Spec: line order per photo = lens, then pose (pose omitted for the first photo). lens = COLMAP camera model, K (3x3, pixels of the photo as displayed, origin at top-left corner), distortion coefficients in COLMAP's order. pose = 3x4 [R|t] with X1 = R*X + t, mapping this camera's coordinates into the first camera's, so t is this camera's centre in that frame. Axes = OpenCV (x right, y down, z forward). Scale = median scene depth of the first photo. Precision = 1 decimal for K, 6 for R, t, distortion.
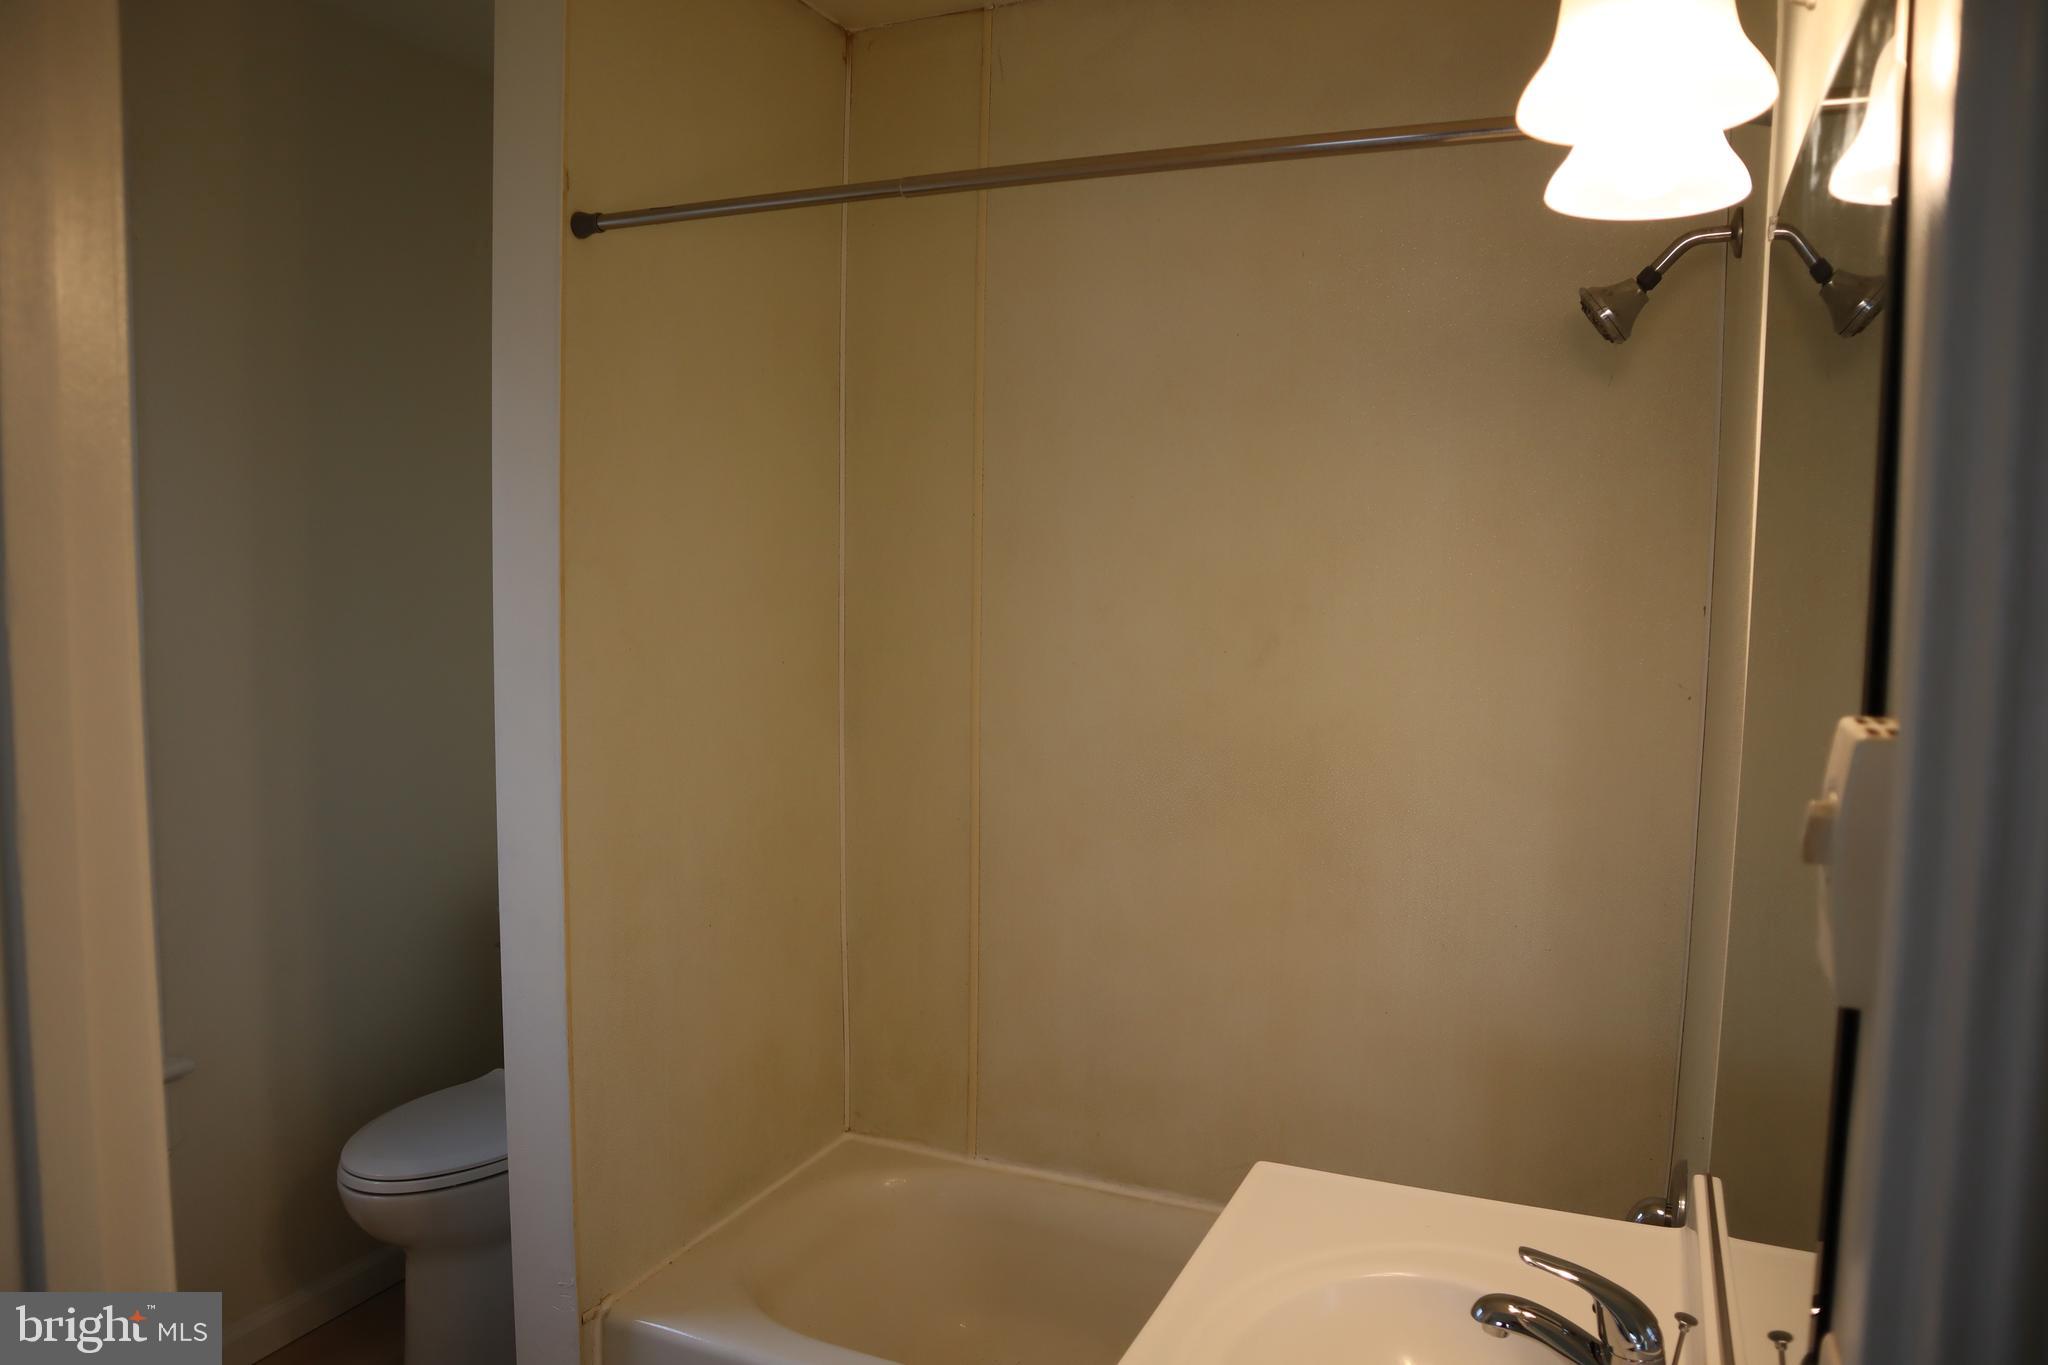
lens RADIAL K [[1405.0, 0, 1025.7], [0, 1405.0, 667.7], [0, 0, 1]] dist [-0.095255, 0.078836]
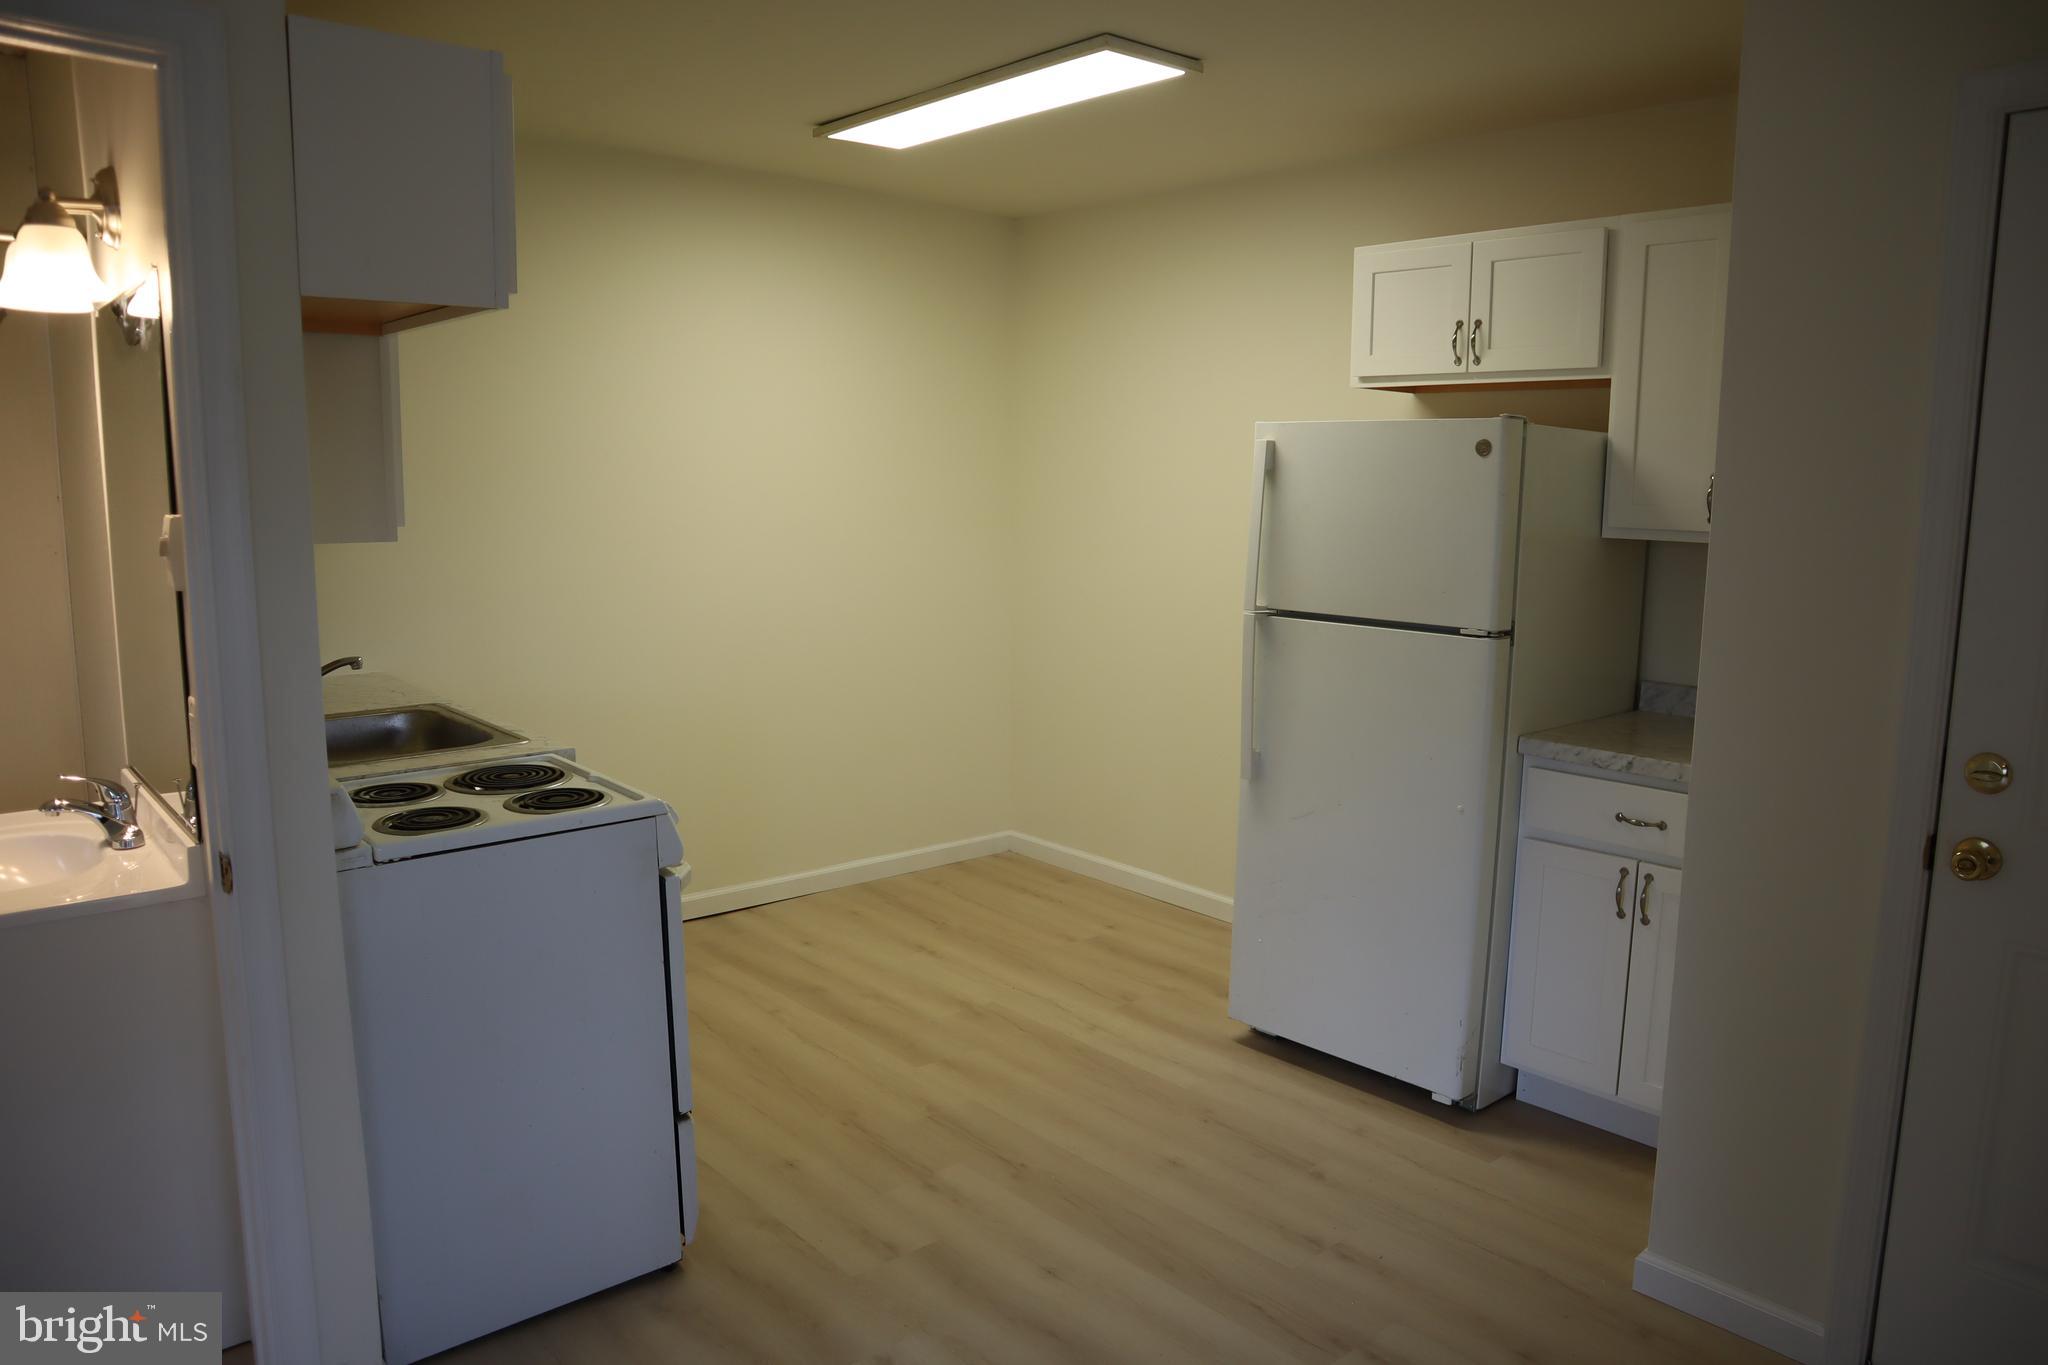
lens RADIAL K [[1405.0, 0, 1025.7], [0, 1405.0, 667.7], [0, 0, 1]] dist [-0.095255, 0.078836]
pose [[0.455139, -0.139570, 0.879414, -1.711252], [0.073604, 0.990156, 0.119051, 0.179510], [-0.887373, 0.010544, 0.460932, -2.852929]]
